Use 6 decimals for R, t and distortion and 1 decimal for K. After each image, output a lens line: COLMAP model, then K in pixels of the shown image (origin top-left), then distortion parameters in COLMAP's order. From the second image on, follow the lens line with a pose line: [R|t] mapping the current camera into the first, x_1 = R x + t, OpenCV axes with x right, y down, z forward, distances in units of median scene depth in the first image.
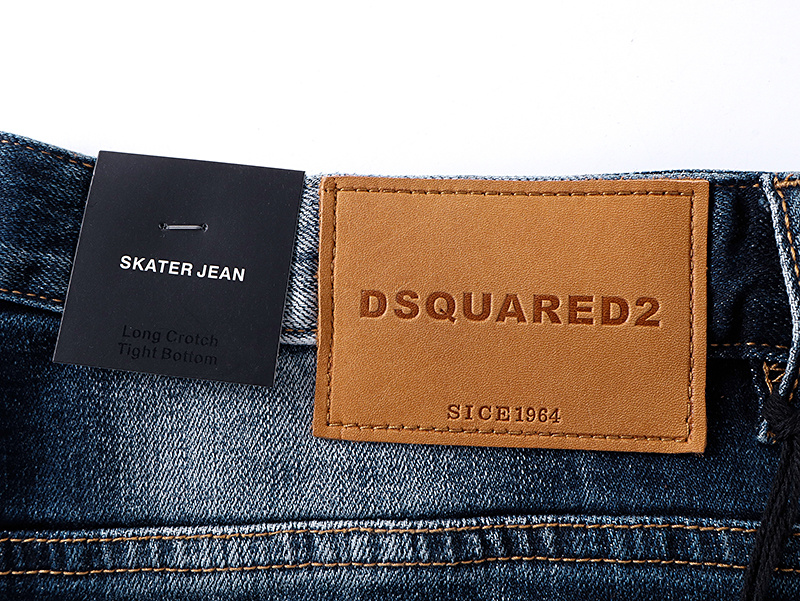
lens RADIAL K [[901.6, 0, 400.0], [0, 901.6, 300.5], [0, 0, 1]] dist [0.012719, -0.009880]
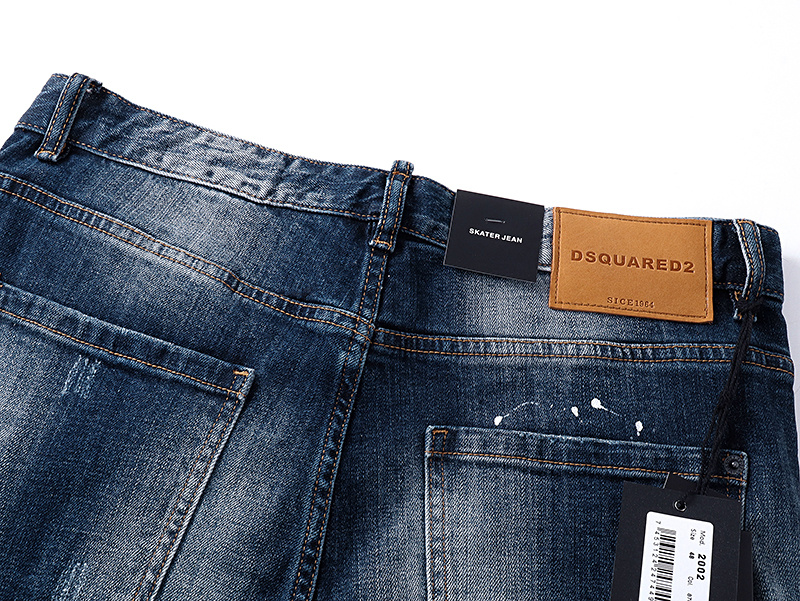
lens RADIAL K [[901.6, 0, 400.0], [0, 901.6, 300.5], [0, 0, 1]] dist [0.012719, -0.009880]
pose [[0.992048, 0.101980, 0.073762, -0.673347], [-0.077739, 0.957395, -0.278121, 0.837346], [-0.098983, 0.270175, 0.957710, -1.244757]]
